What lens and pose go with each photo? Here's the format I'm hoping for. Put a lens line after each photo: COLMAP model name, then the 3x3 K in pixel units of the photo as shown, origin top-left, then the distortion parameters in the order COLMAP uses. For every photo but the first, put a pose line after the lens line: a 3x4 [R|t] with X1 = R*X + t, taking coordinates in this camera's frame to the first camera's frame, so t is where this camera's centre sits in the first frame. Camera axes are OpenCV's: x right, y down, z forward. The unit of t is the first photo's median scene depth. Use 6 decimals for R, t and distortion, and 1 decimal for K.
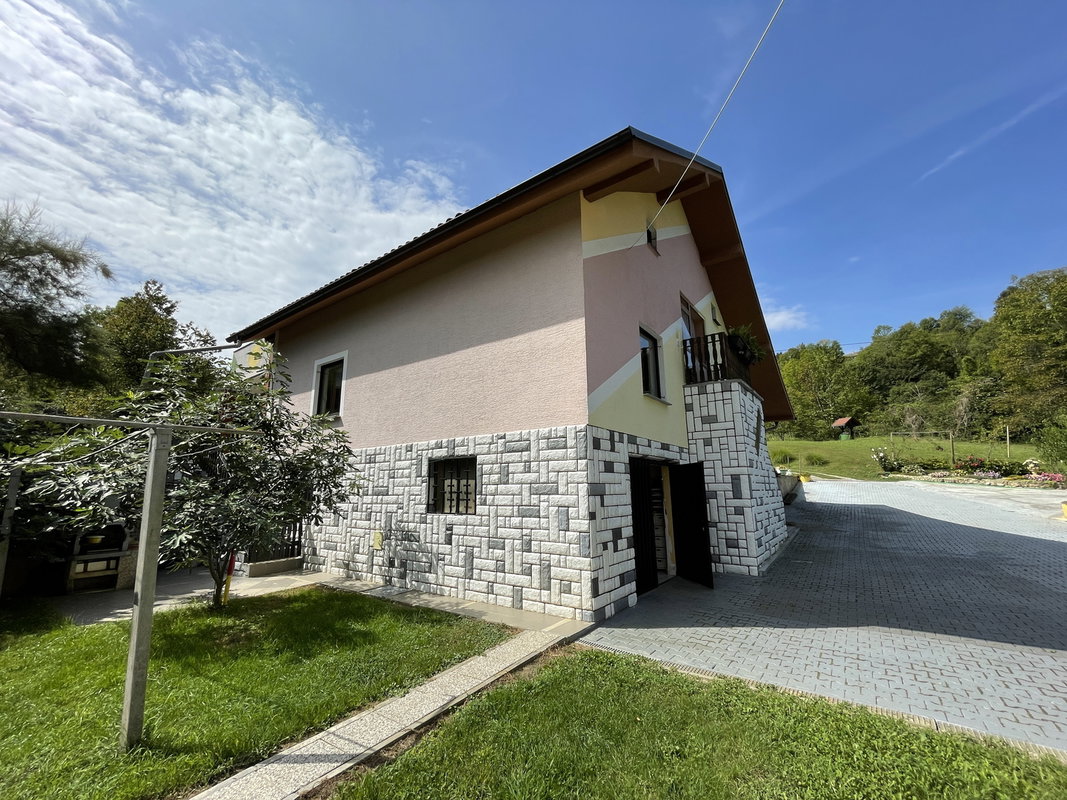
lens RADIAL K [[434.2, 0, 534.1], [0, 434.2, 403.9], [0, 0, 1]] dist [-0.002682, 0.000685]
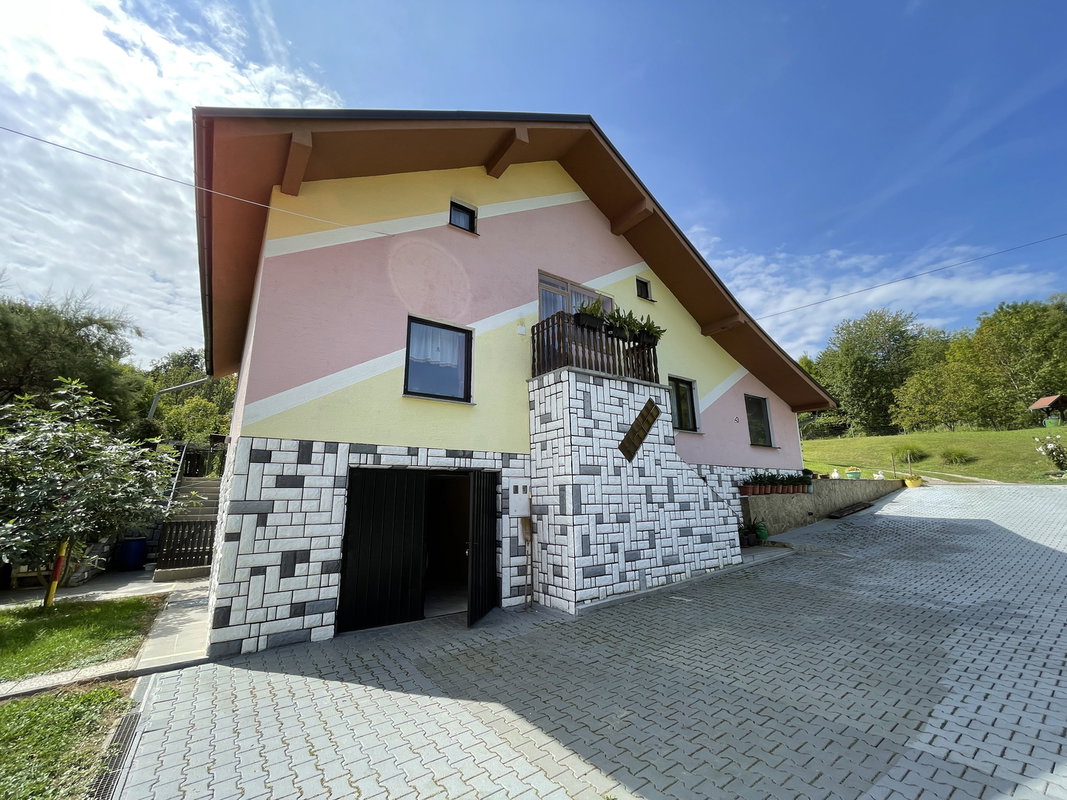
lens RADIAL K [[434.2, 0, 534.1], [0, 434.2, 403.9], [0, 0, 1]] dist [-0.002682, 0.000685]
pose [[0.948119, -0.076283, -0.308629, 0.686987], [0.070222, 0.997058, -0.030717, 0.034914], [0.310064, 0.007451, 0.950687, 0.219737]]
